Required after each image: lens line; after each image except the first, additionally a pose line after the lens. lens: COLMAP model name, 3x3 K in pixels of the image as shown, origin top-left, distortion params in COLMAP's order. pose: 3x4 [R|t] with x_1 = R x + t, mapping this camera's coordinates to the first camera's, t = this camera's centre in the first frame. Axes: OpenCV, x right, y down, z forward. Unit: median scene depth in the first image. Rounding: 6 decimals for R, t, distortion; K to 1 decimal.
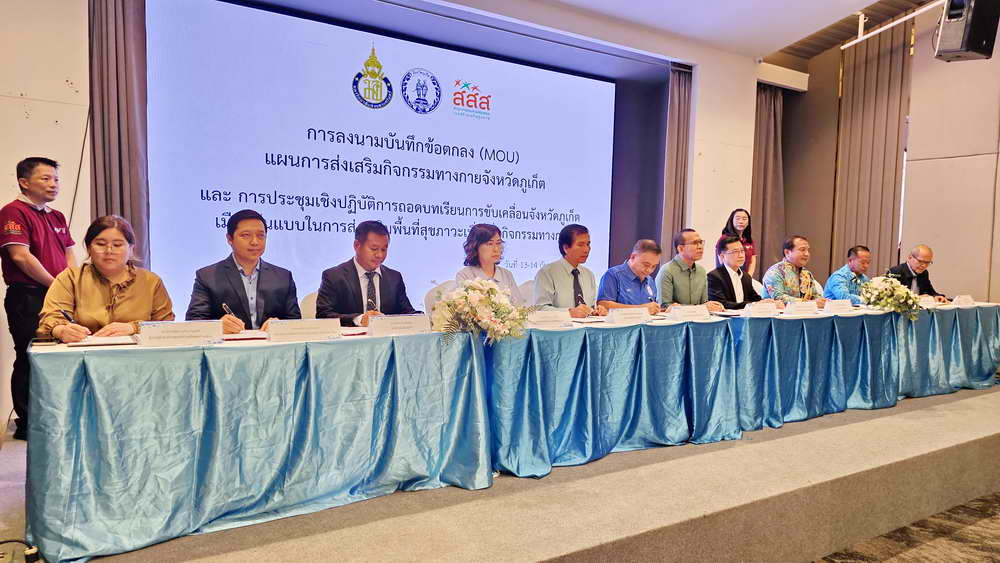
lens RADIAL K [[666.1, 0, 499.5], [0, 666.1, 295.7], [0, 0, 1]] dist [0.040064, -0.000997]
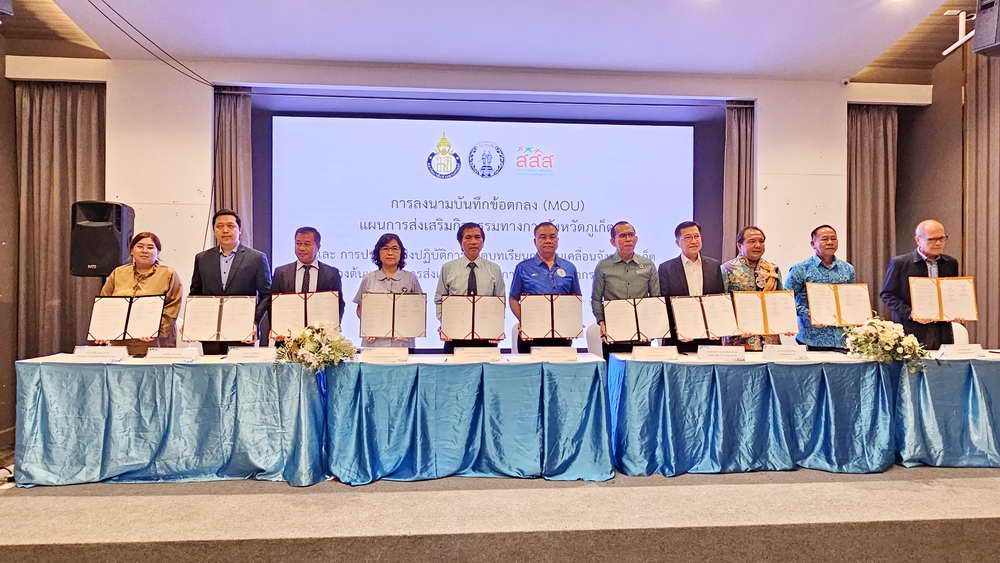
lens RADIAL K [[605.3, 0, 500.0], [0, 605.3, 281.5], [0, 0, 1]] dist [-0.003214, -0.001338]
pose [[0.877804, -0.018106, -0.478677, 0.429768], [-0.015753, 0.997654, -0.066626, -0.014905], [0.478760, 0.066026, 0.875459, 0.072969]]
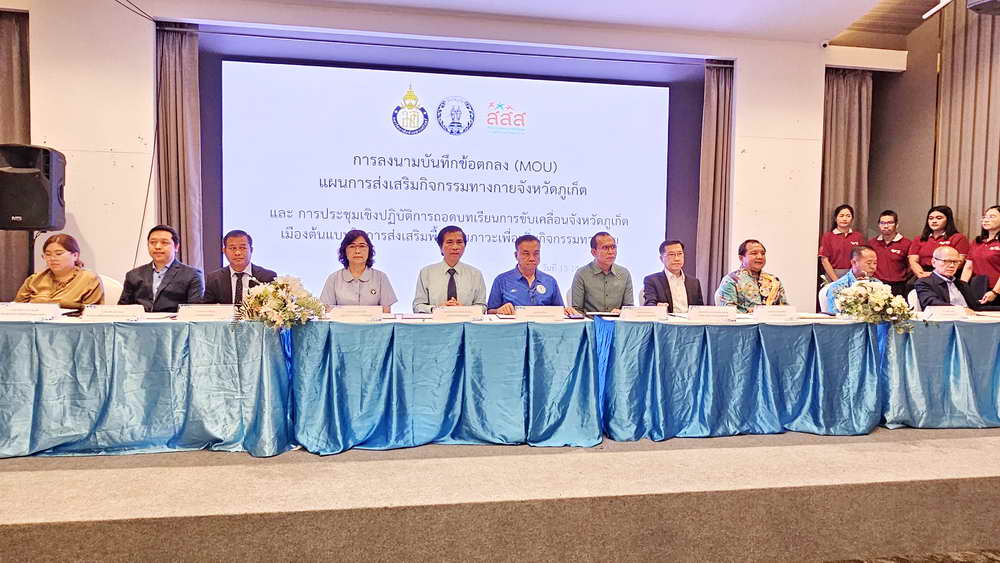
lens RADIAL K [[605.3, 0, 500.0], [0, 605.3, 281.5], [0, 0, 1]] dist [-0.003214, -0.001338]
pose [[0.912539, 0.008734, -0.408896, 0.383160], [-0.021055, 0.999449, -0.025640, 0.001747], [0.408447, 0.032007, 0.912221, 0.100440]]
